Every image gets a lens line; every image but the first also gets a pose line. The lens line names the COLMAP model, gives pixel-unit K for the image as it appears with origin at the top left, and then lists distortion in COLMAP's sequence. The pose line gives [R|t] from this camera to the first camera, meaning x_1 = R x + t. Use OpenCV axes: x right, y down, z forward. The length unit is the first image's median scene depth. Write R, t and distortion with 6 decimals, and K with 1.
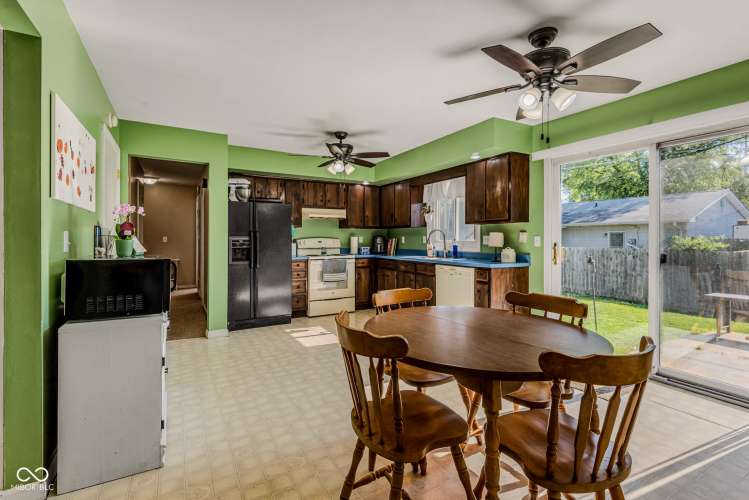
lens RADIAL K [[347.0, 0, 371.8], [0, 347.0, 241.7], [0, 0, 1]] dist [0.034338, -0.027179]
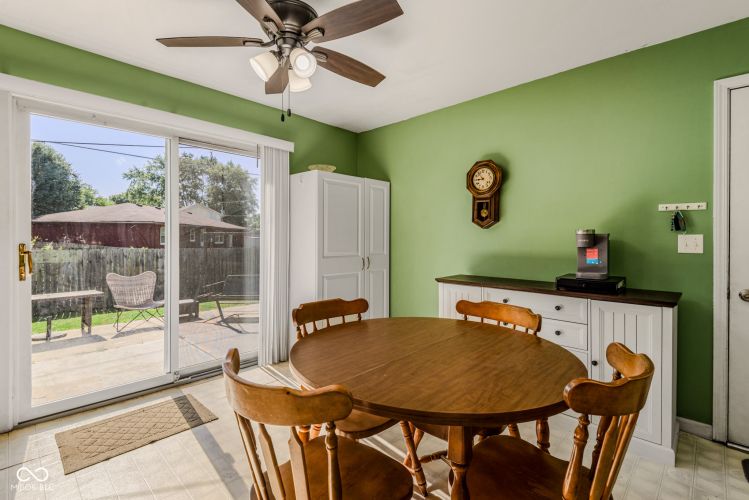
lens RADIAL K [[347.0, 0, 371.8], [0, 347.0, 241.7], [0, 0, 1]] dist [0.034338, -0.027179]
pose [[-0.281492, -0.010221, 0.959509, -0.180838], [0.002331, 0.999933, 0.011335, -0.004206], [-0.959561, 0.005428, -0.281450, 0.536202]]
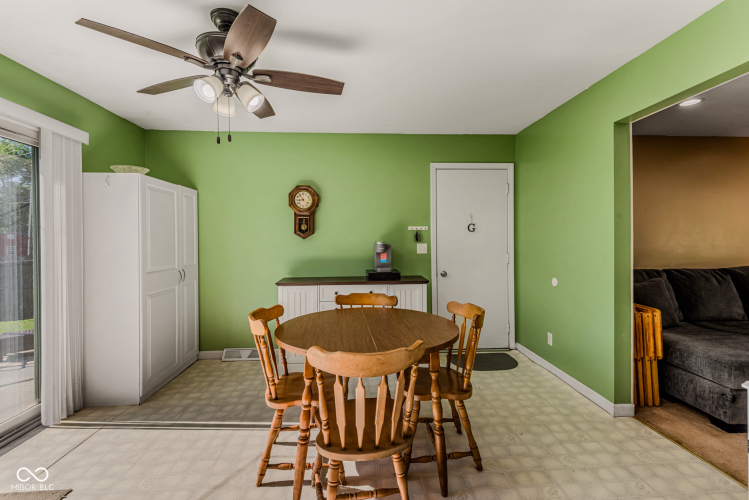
lens RADIAL K [[336.9, 0, 375.0], [0, 336.9, 239.9], [0, 0, 1]] dist [0.031644, -0.023926]
pose [[-0.900788, 0.005235, 0.434228, -0.102095], [0.010331, 0.999903, 0.009377, -0.027271], [-0.434137, 0.012932, -0.900754, 0.822959]]
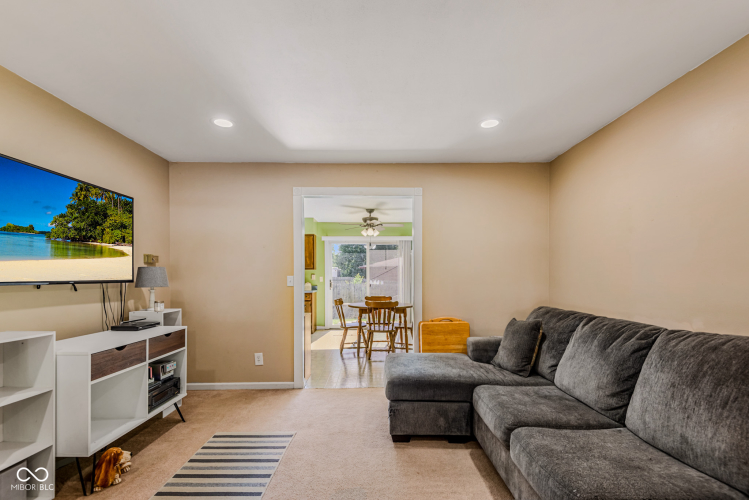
lens RADIAL K [[351.0, 0, 375.2], [0, 351.0, 272.7], [0, 0, 1]] dist [0.002632, -0.000503]
pose [[0.482371, 0.006453, 0.875943, -1.097392], [0.010577, 0.999857, -0.013191, -0.007969], [-0.875903, 0.015628, 0.482234, -0.253513]]
